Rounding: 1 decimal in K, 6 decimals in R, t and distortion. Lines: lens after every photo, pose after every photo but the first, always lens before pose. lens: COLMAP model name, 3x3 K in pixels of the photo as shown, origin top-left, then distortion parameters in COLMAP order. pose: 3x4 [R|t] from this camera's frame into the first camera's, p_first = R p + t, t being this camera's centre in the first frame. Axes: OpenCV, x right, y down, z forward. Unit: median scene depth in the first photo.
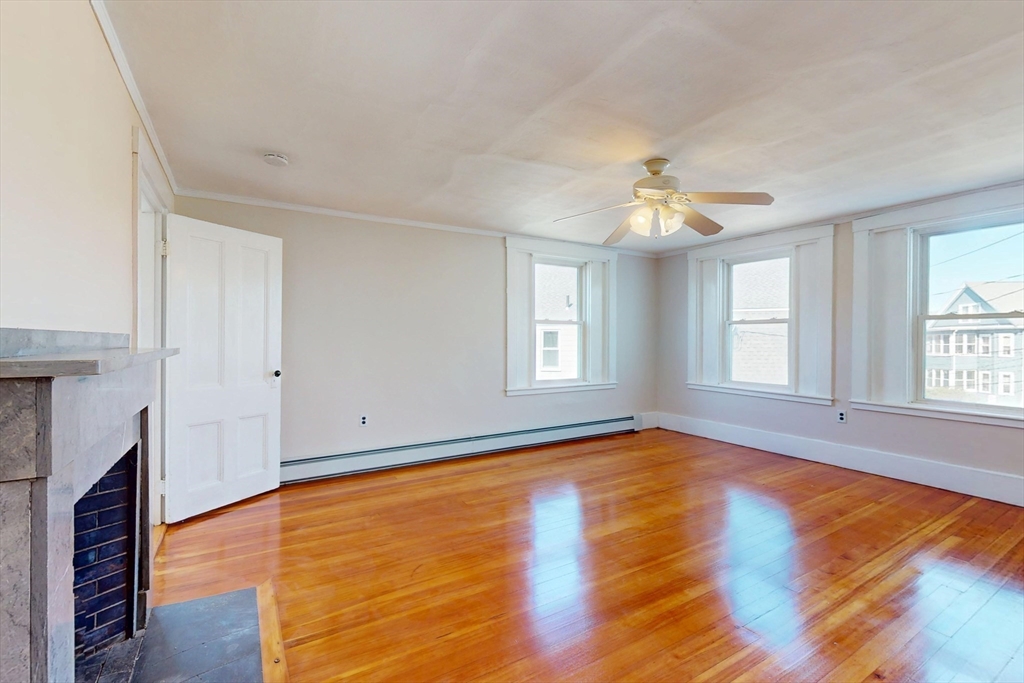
lens RADIAL K [[444.3, 0, 512.0], [0, 444.3, 342.5], [0, 0, 1]] dist [-0.000981, 0.000160]
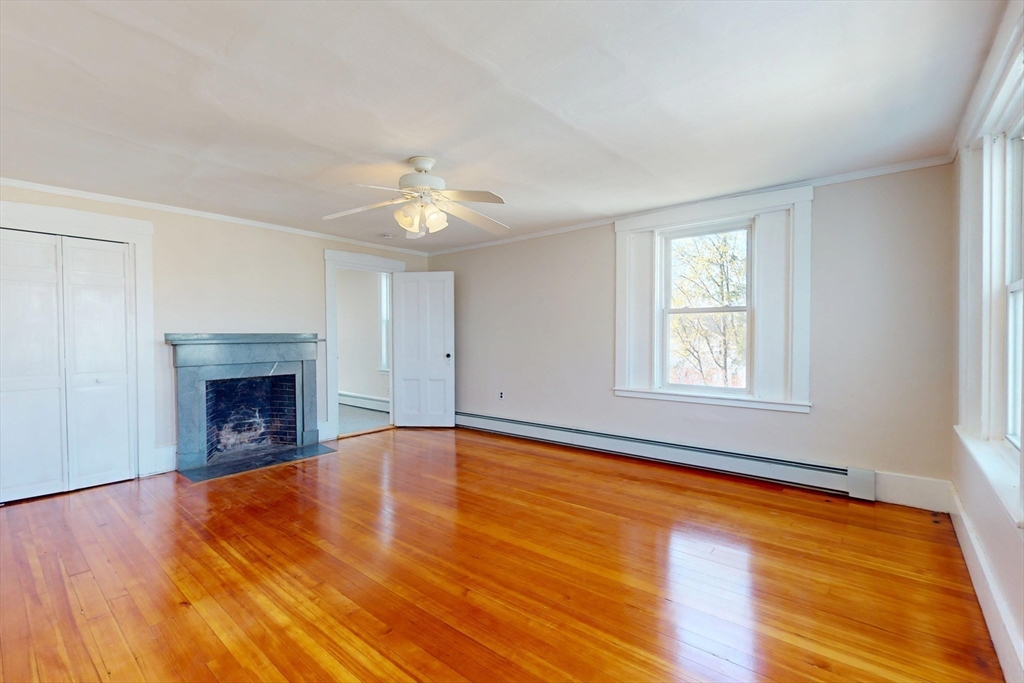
lens RADIAL K [[444.3, 0, 512.0], [0, 444.3, 342.5], [0, 0, 1]] dist [-0.000981, 0.000160]
pose [[0.333796, 0.015066, -0.942525, 1.025419], [-0.001803, 0.999881, 0.015344, -0.002681], [0.942643, -0.003423, 0.333784, 0.648952]]
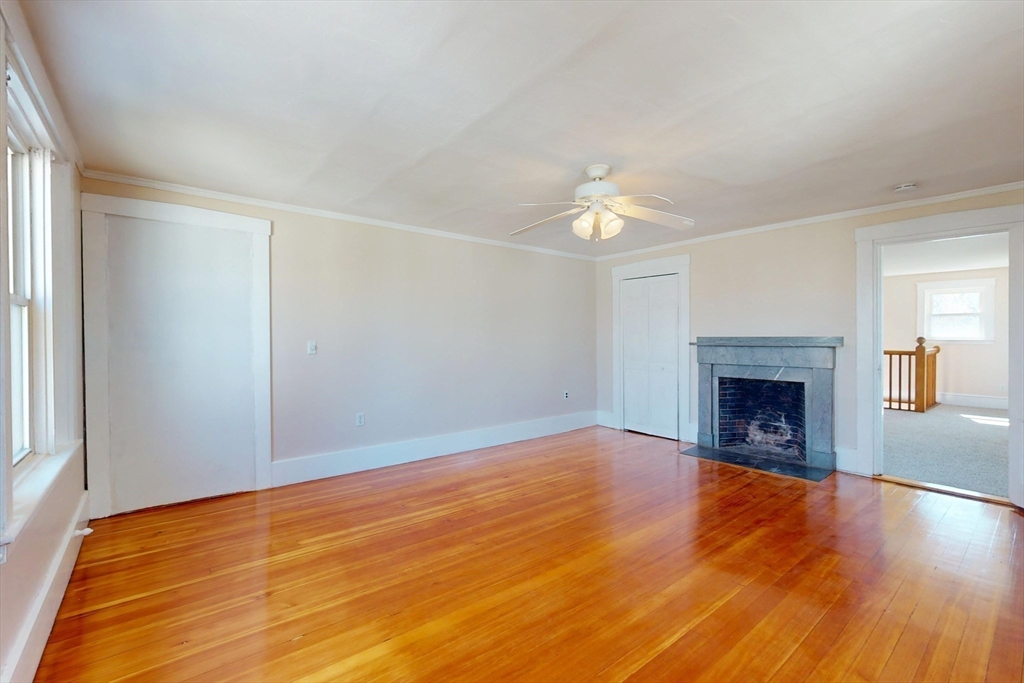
lens RADIAL K [[444.3, 0, 512.0], [0, 444.3, 342.5], [0, 0, 1]] dist [-0.000981, 0.000160]
pose [[-0.990088, 0.002736, -0.140421, 0.505037], [0.000293, 0.999848, 0.017420, -0.013531], [0.140447, 0.017206, -0.989939, 1.518411]]
